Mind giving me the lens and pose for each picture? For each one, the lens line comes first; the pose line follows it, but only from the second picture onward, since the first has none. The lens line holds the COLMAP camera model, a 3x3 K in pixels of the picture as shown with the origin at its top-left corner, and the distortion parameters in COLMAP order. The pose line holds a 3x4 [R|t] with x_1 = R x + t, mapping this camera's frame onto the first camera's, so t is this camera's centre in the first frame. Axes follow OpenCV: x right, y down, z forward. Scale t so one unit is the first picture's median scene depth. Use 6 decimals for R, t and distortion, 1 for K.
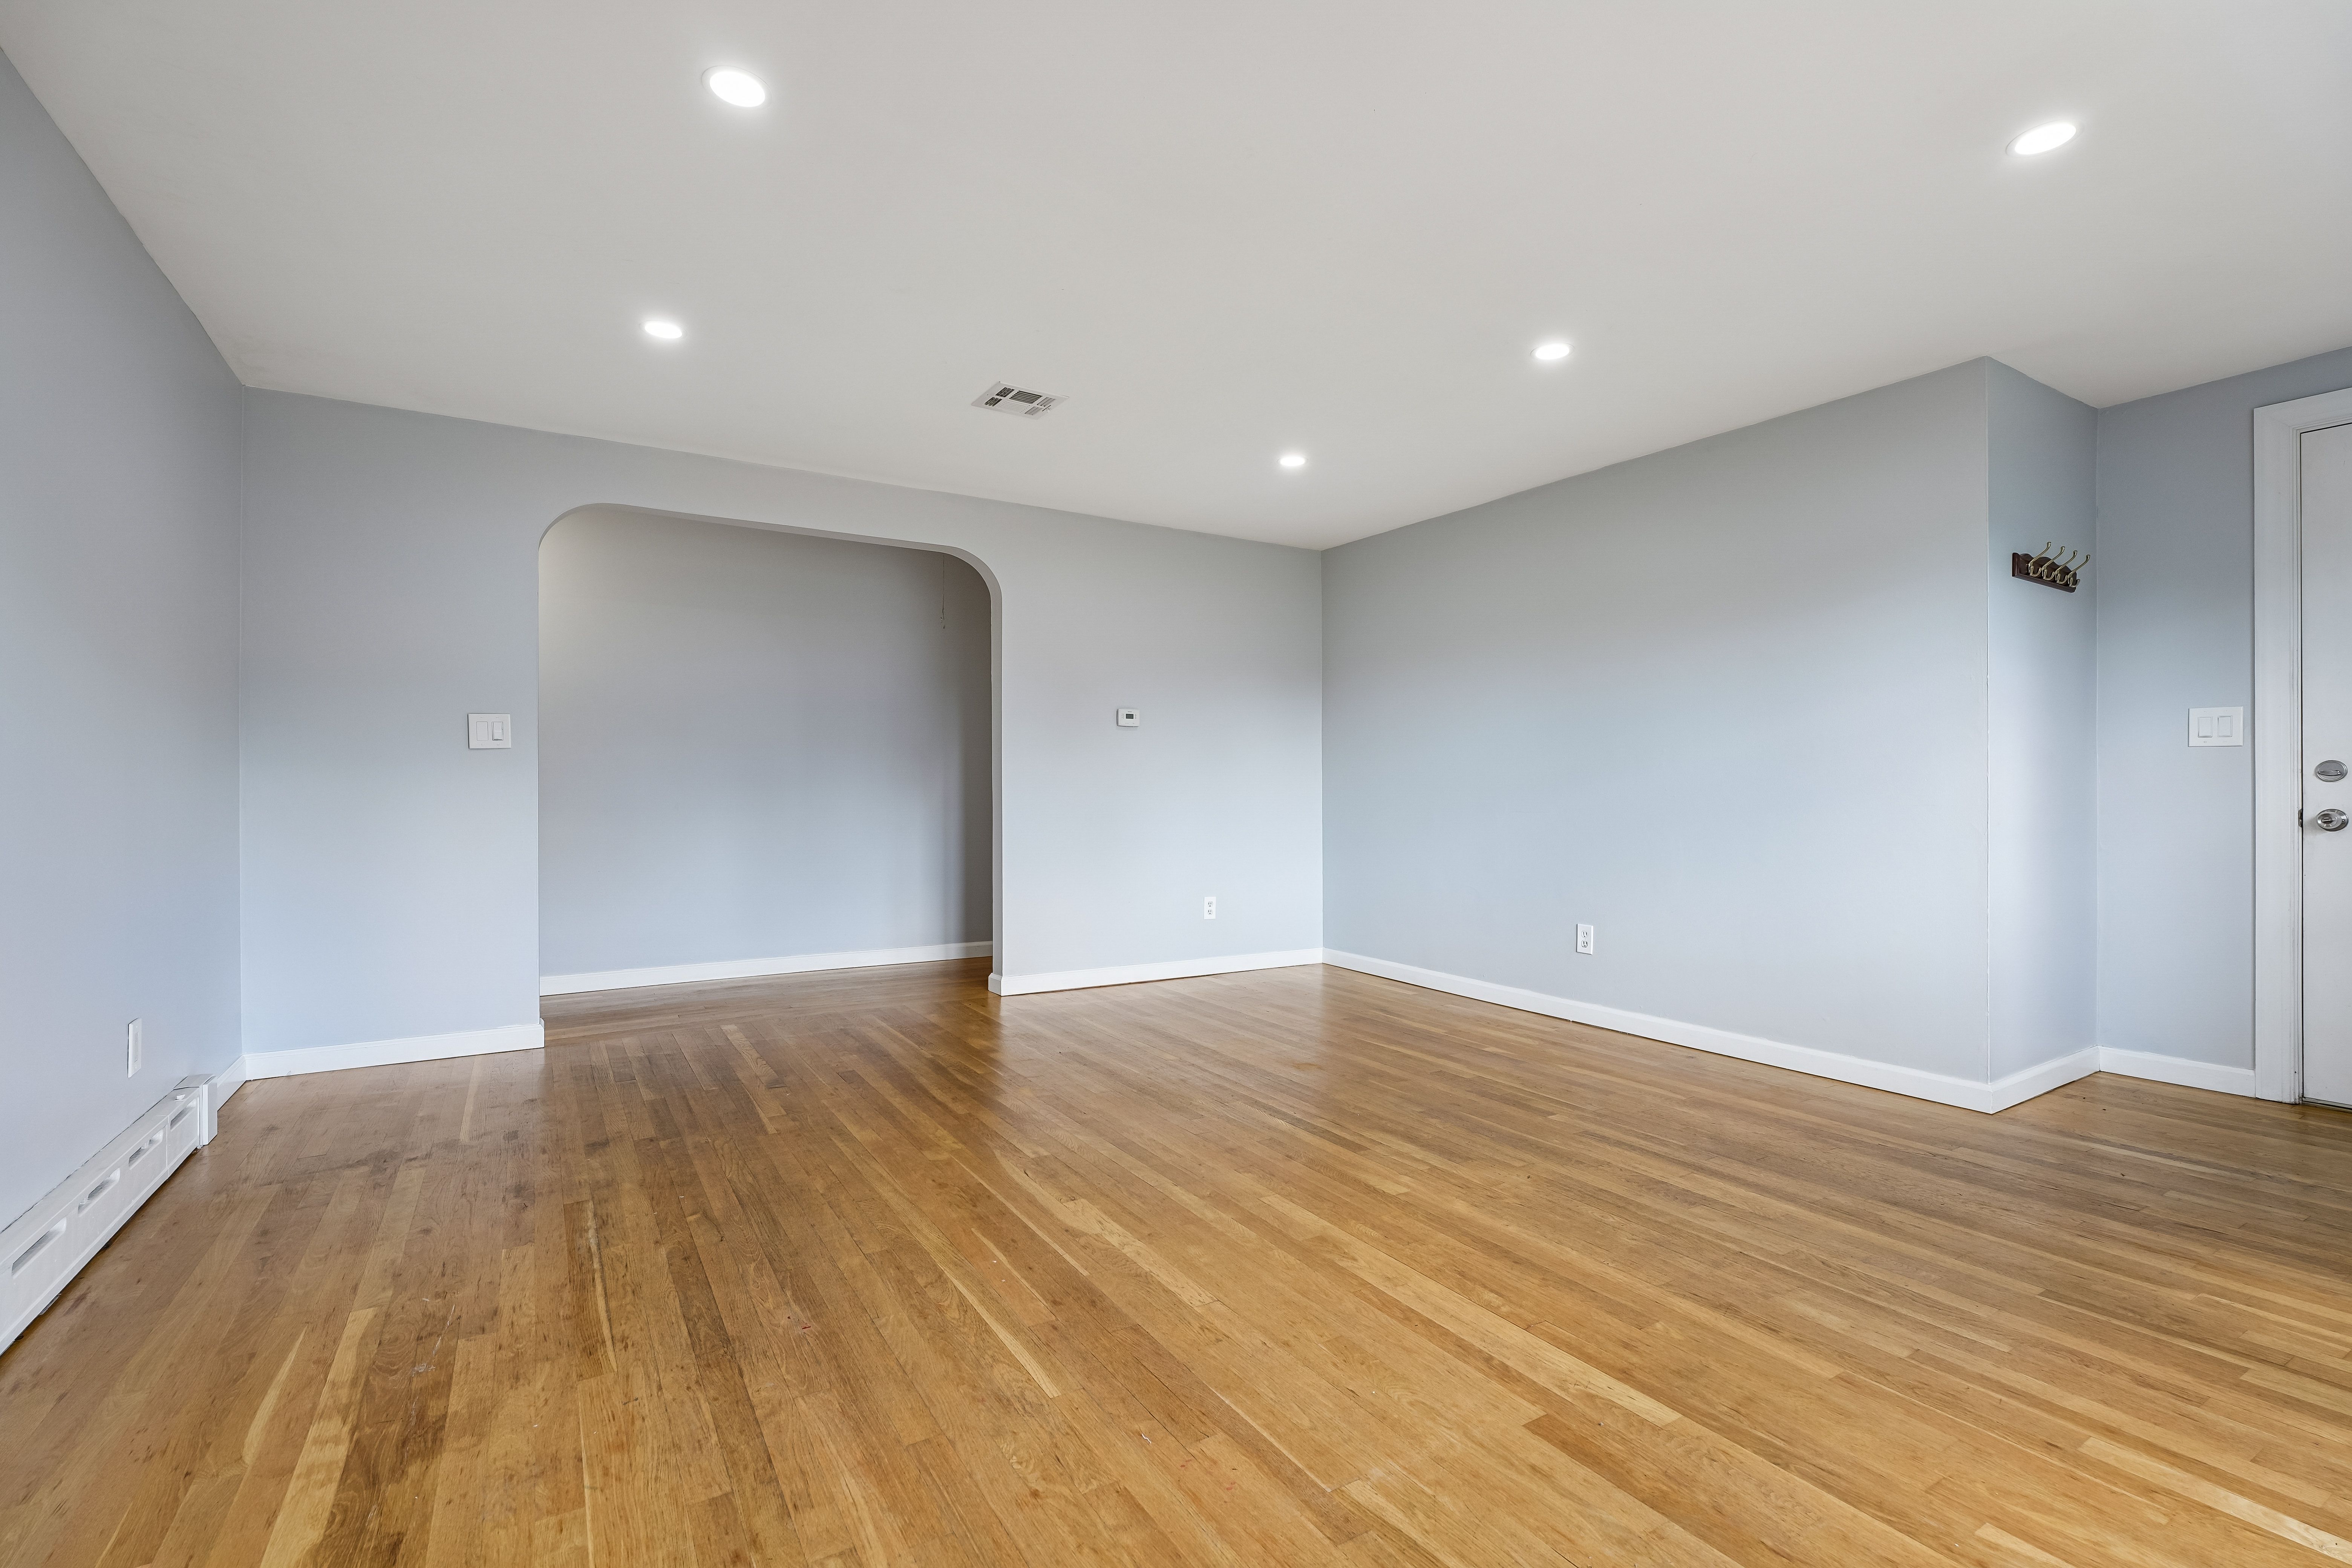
lens RADIAL K [[1047.4, 0, 1182.9], [0, 1047.4, 792.4], [0, 0, 1]] dist [-0.008525, 0.002458]
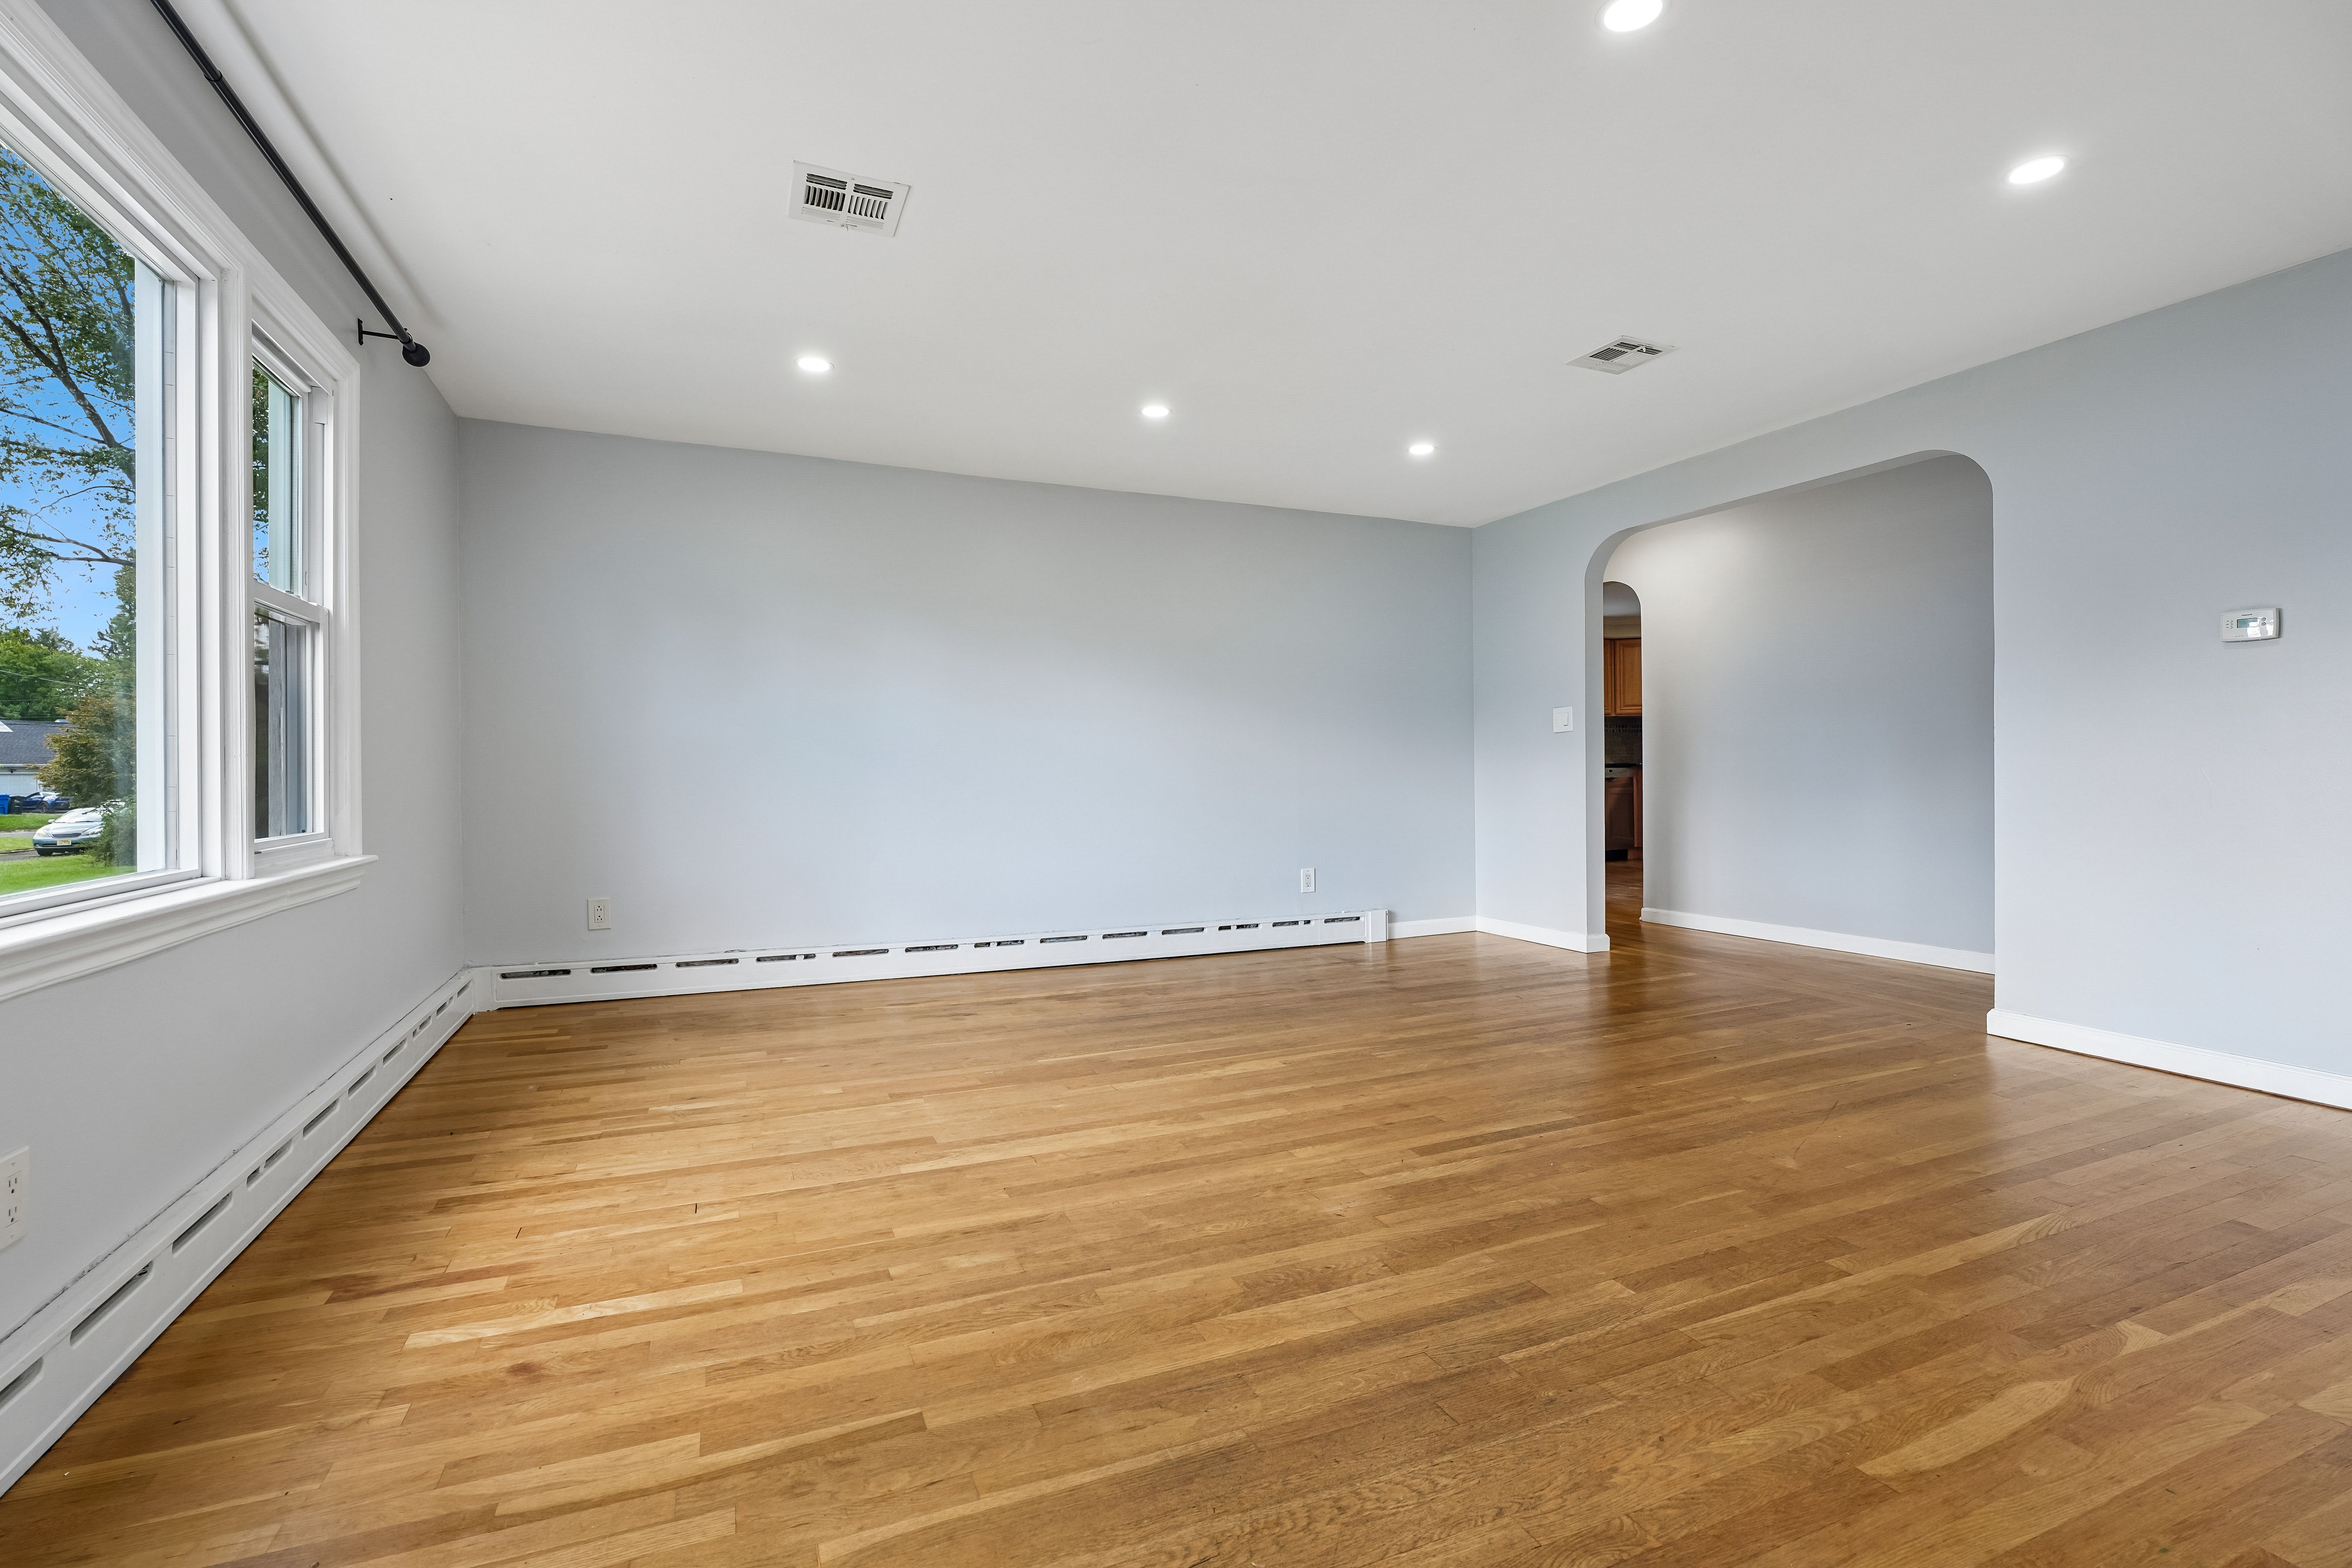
lens RADIAL K [[1047.4, 0, 1179.0], [0, 1047.4, 774.3], [0, 0, 1]] dist [-0.008525, 0.002458]
pose [[-0.133257, 0.007263, -0.991055, 1.536090], [0.007867, 0.999949, 0.006271, 0.004906], [0.991050, -0.006961, -0.133308, 1.276337]]
